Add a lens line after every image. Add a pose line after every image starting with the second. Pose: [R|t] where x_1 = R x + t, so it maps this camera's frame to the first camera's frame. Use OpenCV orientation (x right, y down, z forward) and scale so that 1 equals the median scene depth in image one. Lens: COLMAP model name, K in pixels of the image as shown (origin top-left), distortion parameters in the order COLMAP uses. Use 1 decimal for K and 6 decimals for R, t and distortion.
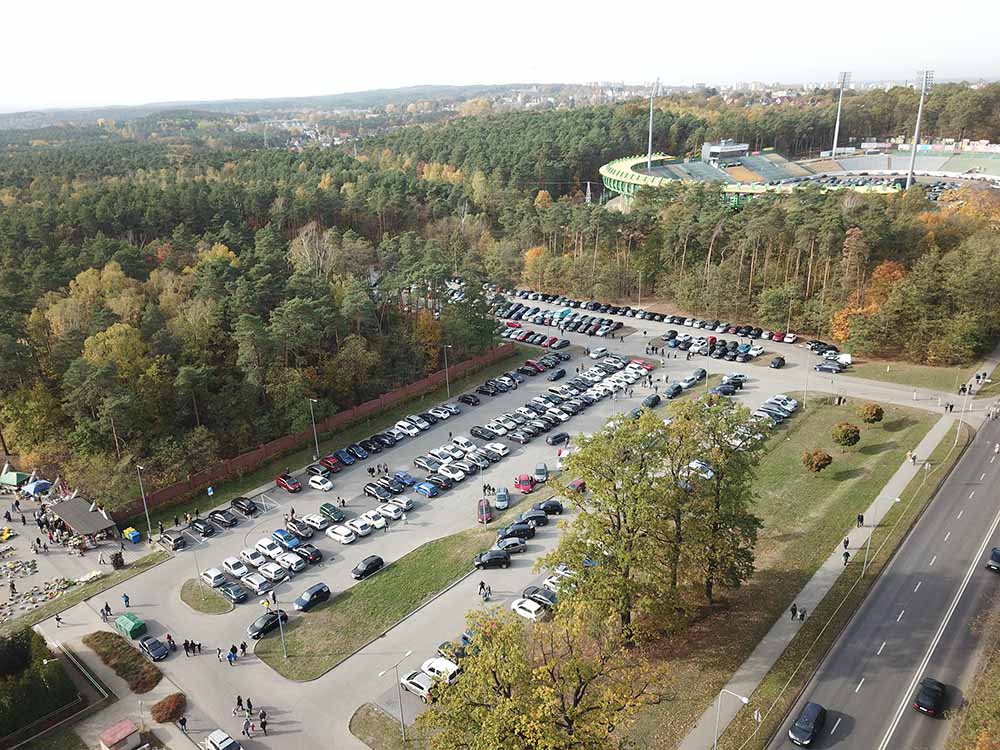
lens RADIAL K [[764.9, 0, 494.9], [0, 764.9, 371.3], [0, 0, 1]] dist [0.019456, -0.018303]
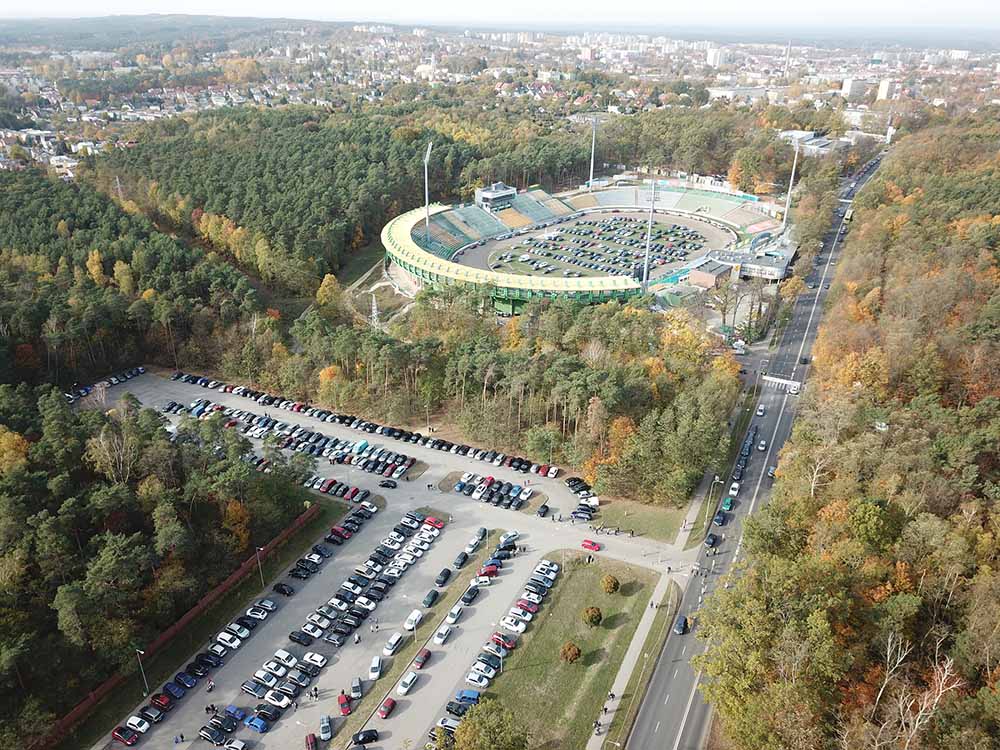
lens RADIAL K [[764.9, 0, 493.7], [0, 764.9, 372.2], [0, 0, 1]] dist [0.019456, -0.018303]
pose [[0.962805, -0.081577, 0.257587, -0.000890], [0.062085, 0.994619, 0.082934, -0.314185], [-0.262966, -0.063857, 0.962690, -0.123455]]
